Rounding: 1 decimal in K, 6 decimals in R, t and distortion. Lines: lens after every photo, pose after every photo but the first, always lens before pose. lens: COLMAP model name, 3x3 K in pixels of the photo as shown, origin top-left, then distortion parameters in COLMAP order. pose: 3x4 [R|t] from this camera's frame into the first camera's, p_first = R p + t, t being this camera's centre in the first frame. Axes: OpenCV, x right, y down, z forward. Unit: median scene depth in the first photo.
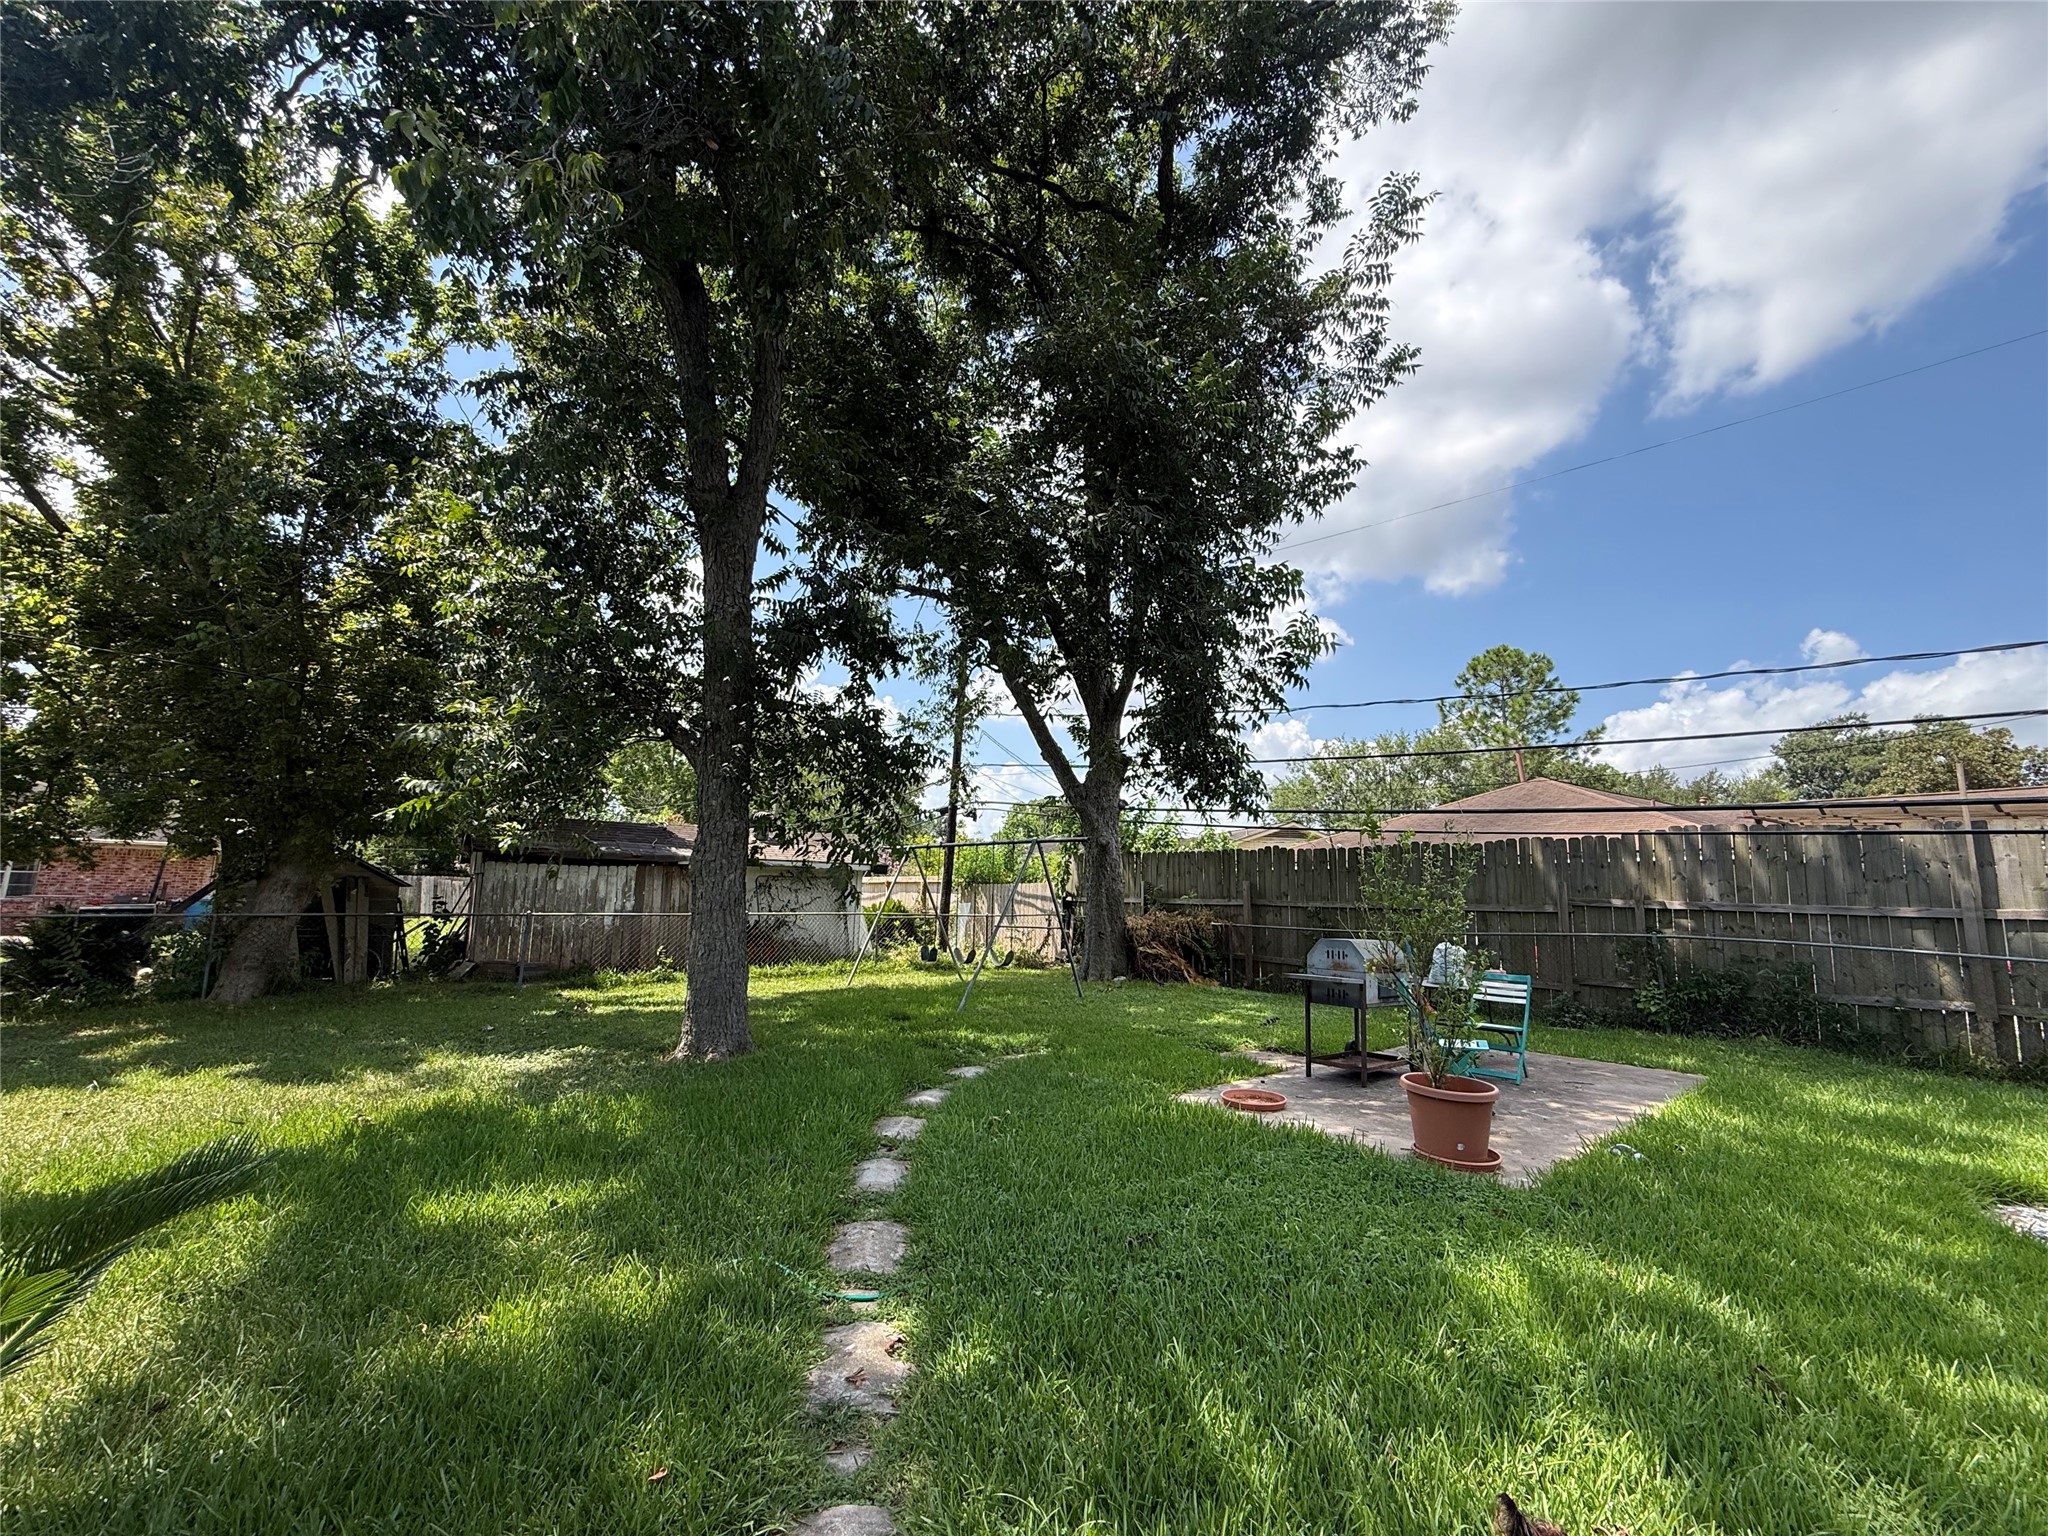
lens RADIAL K [[821.1, 0, 1021.2], [0, 821.1, 770.3], [0, 0, 1]] dist [-0.000646, -0.000061]
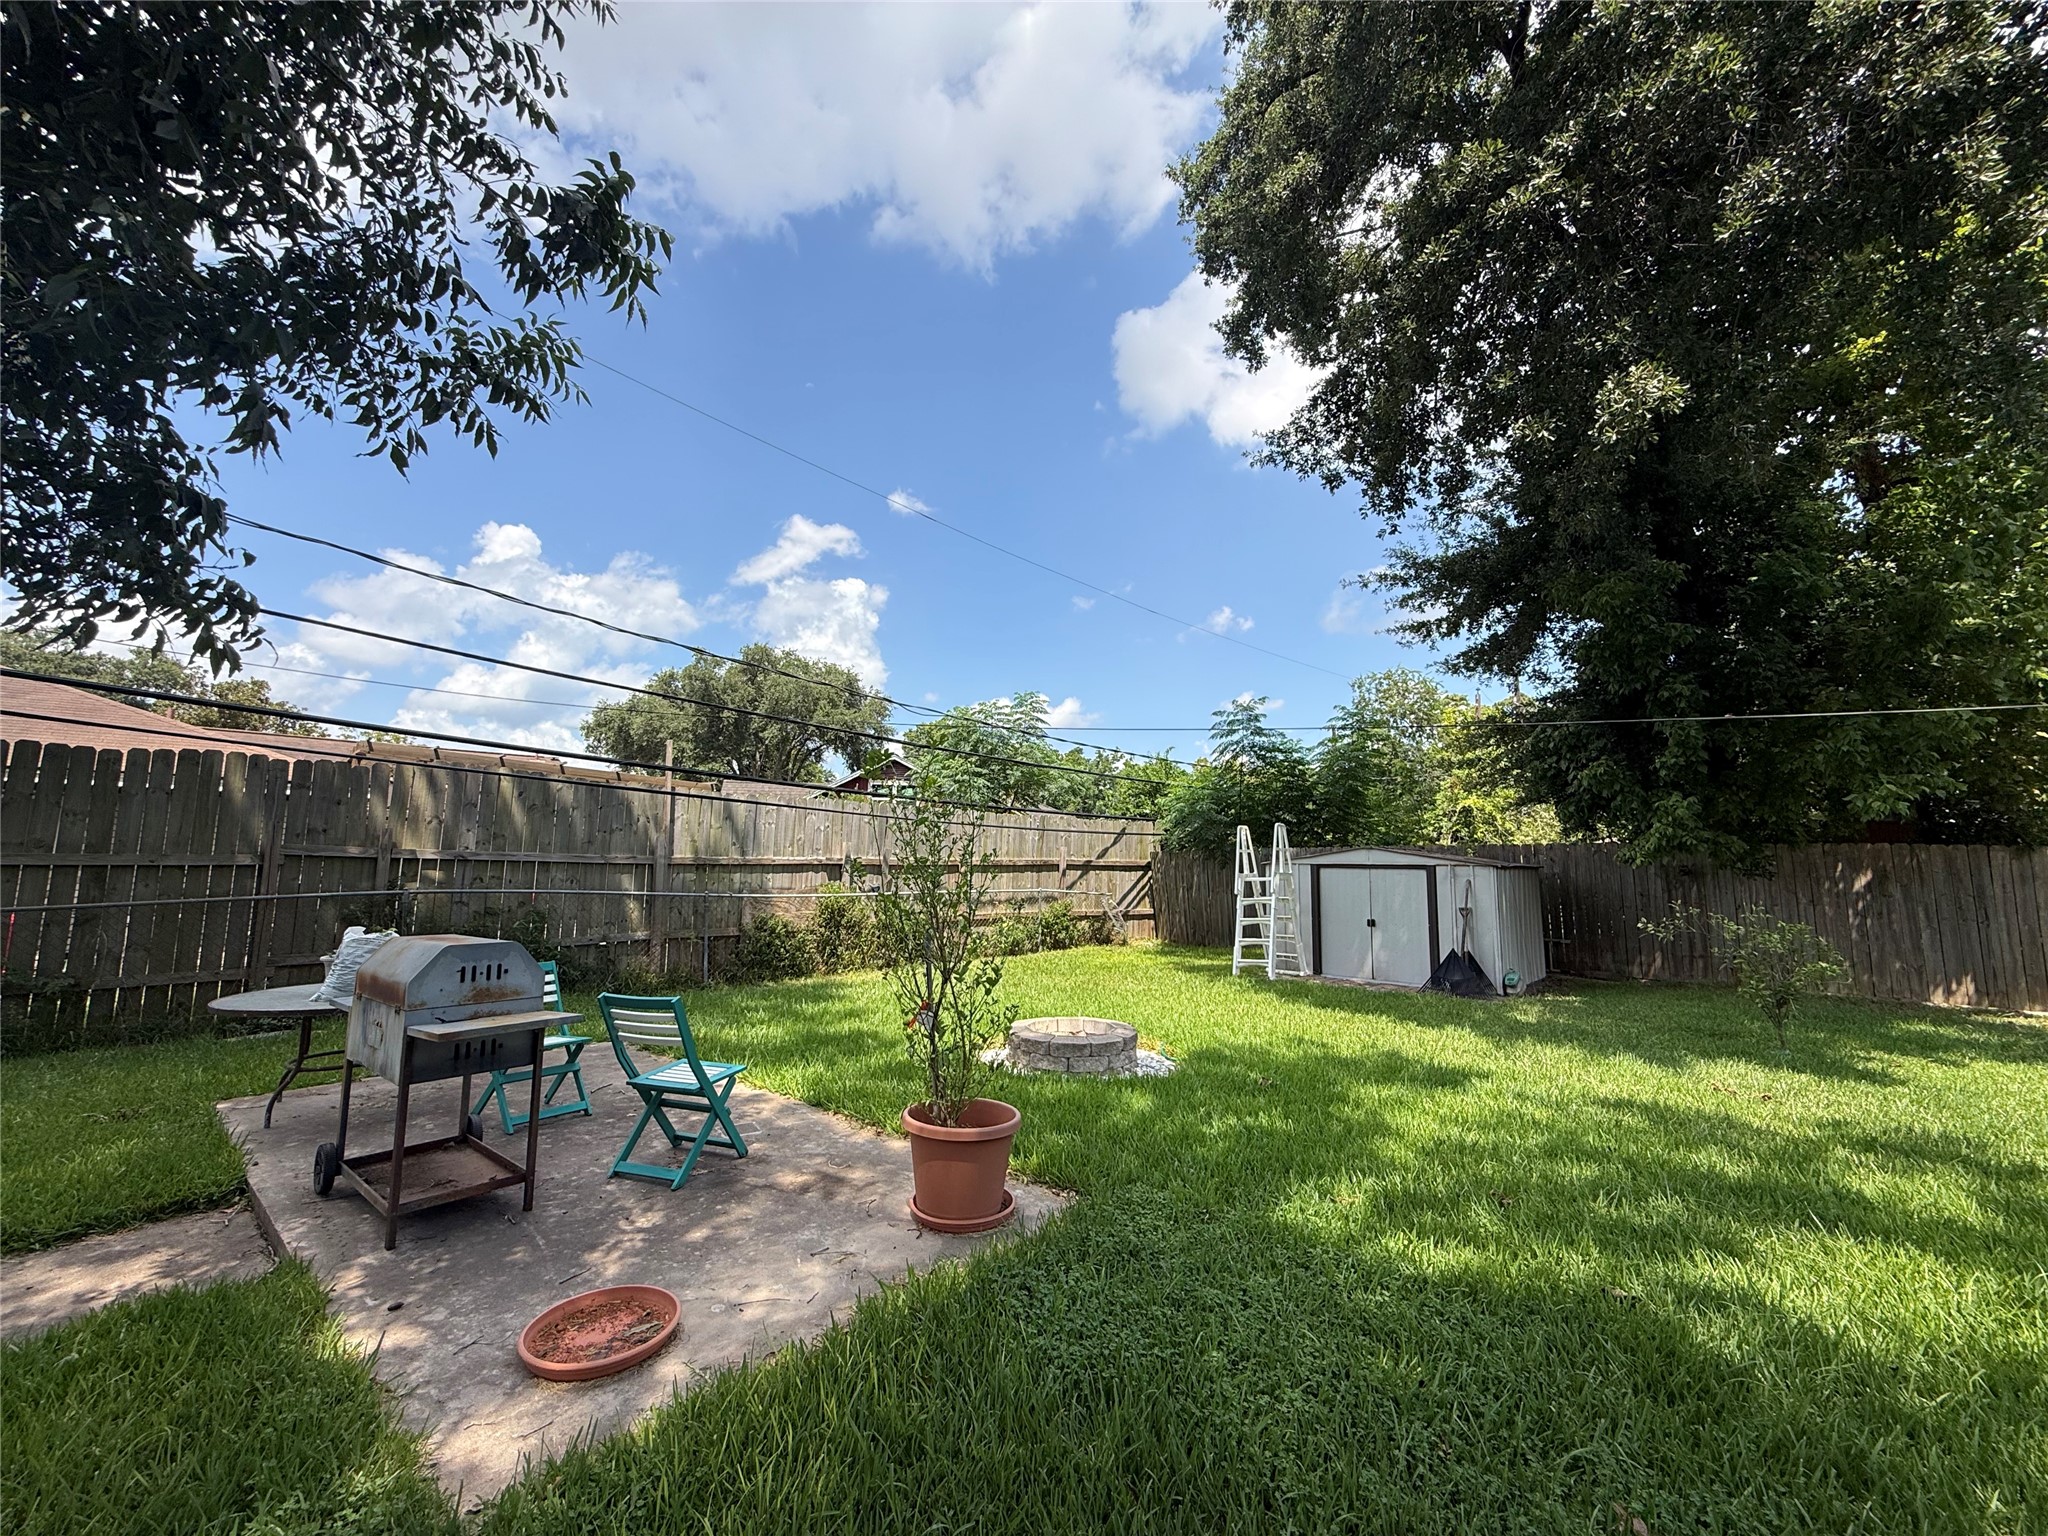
lens RADIAL K [[821.1, 0, 1021.2], [0, 821.1, 770.3], [0, 0, 1]] dist [-0.000646, -0.000061]
pose [[-0.147190, 0.081806, 0.985719, -0.124908], [-0.171163, 0.979432, -0.106843, 0.064656], [-0.974186, -0.184445, -0.130161, 0.521015]]
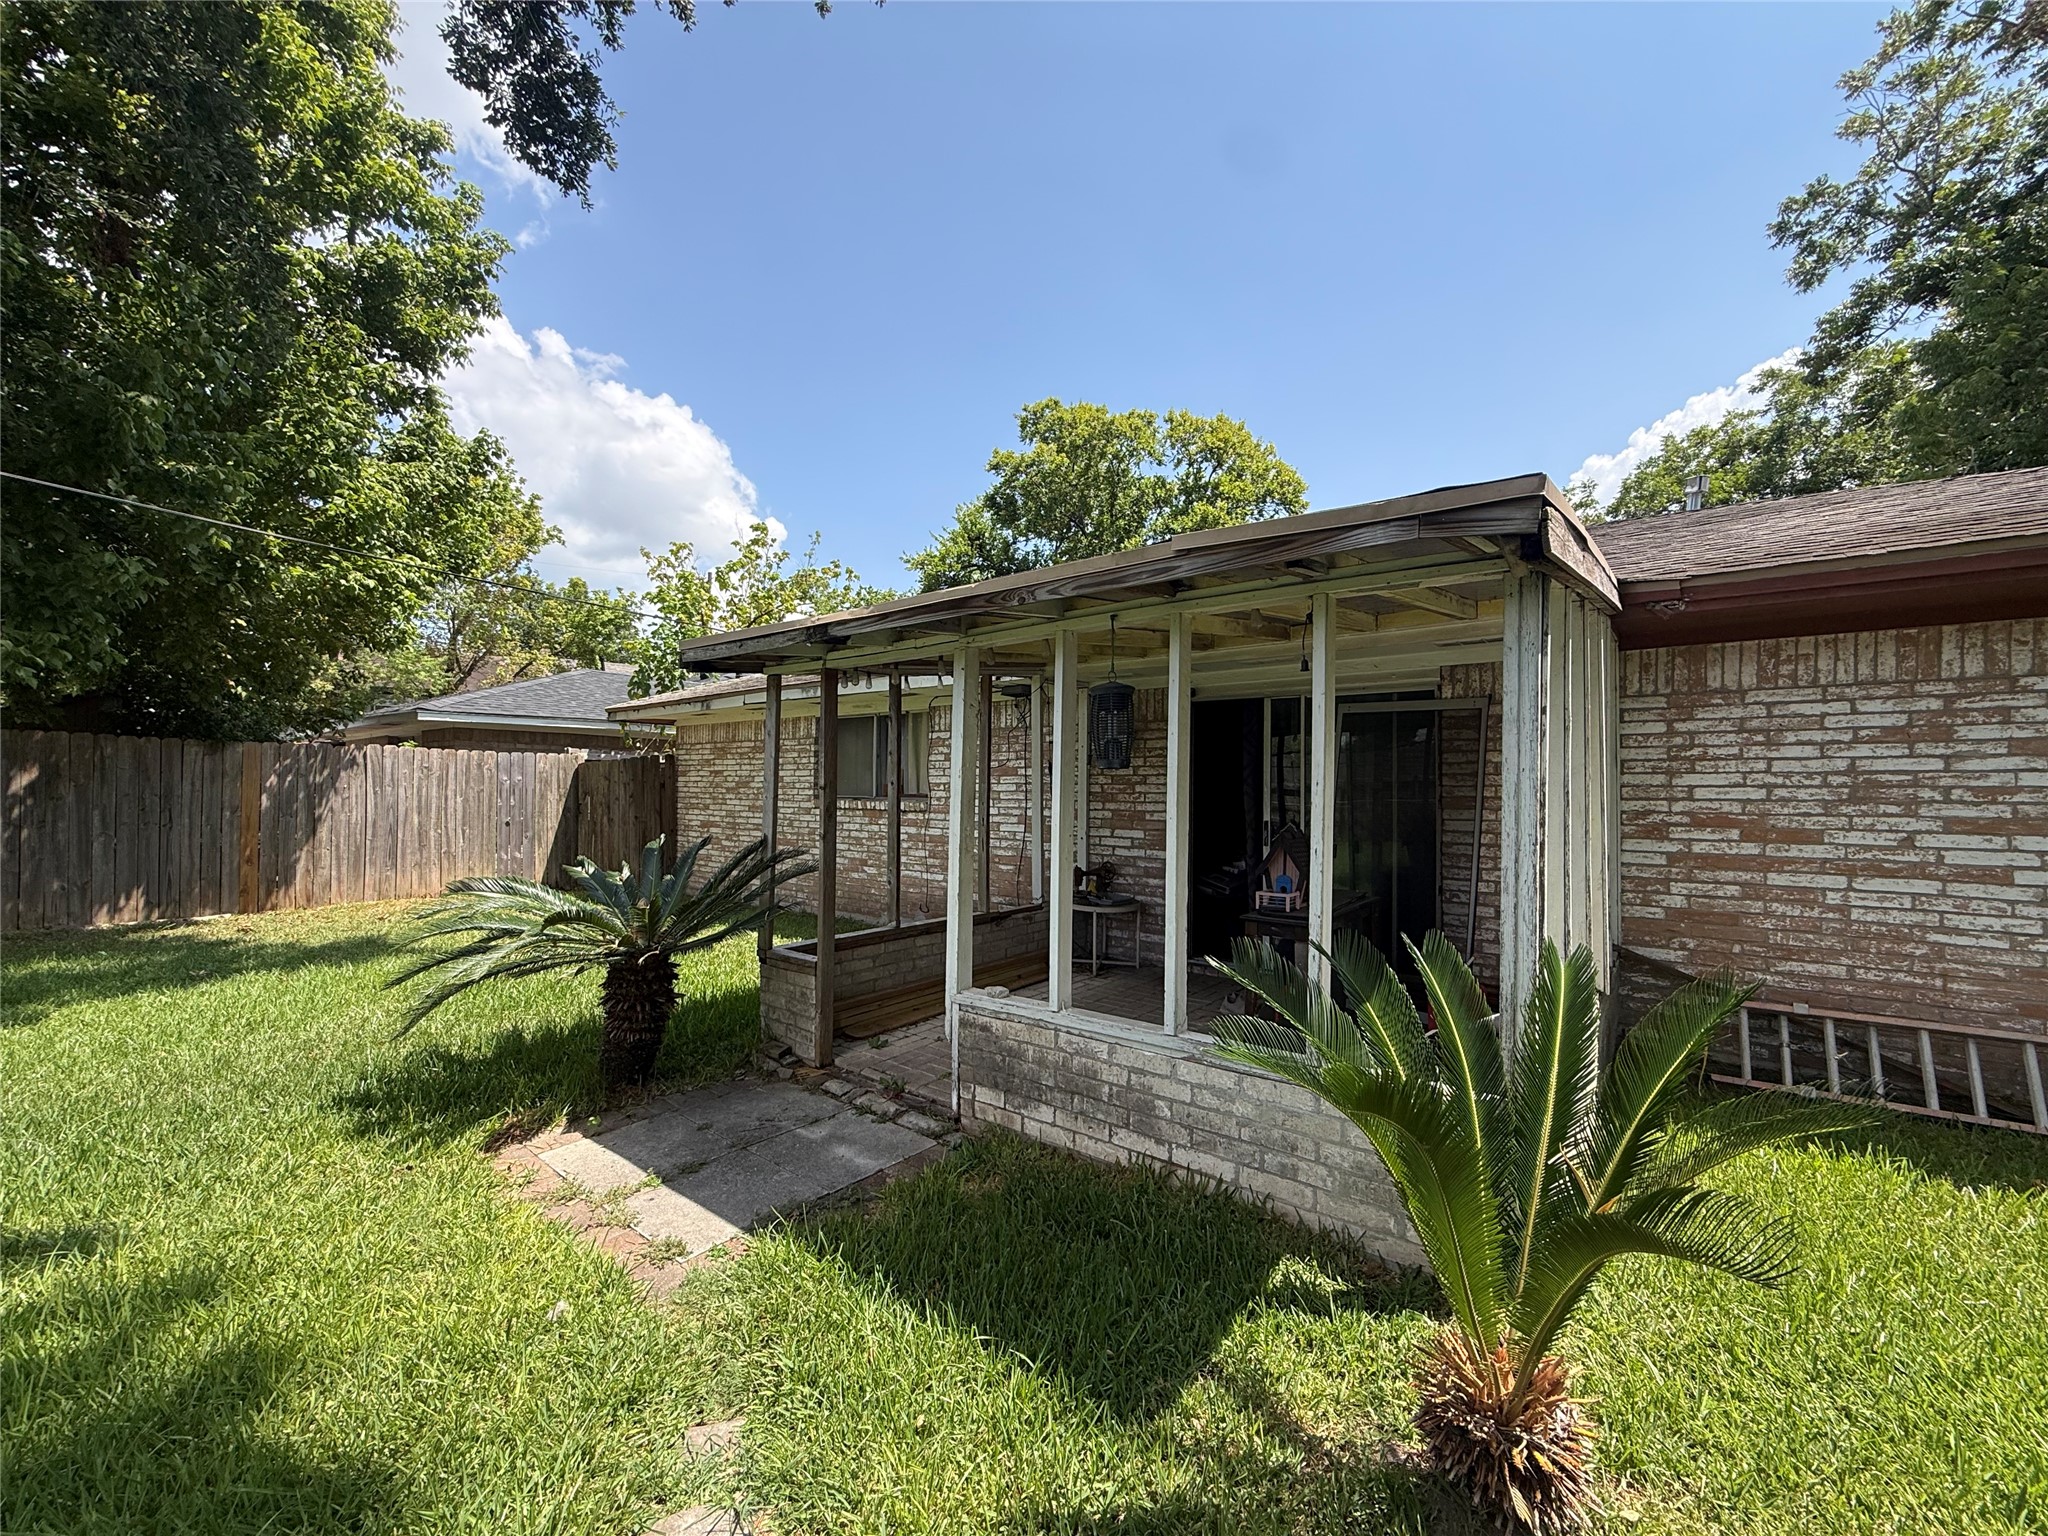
lens RADIAL K [[821.1, 0, 1021.2], [0, 821.1, 770.3], [0, 0, 1]] dist [-0.000646, -0.000061]
pose [[-0.984722, -0.034624, -0.170657, -0.054253], [-0.003757, 0.984029, -0.177970, 0.035530], [0.174093, -0.174609, -0.969125, 0.253415]]
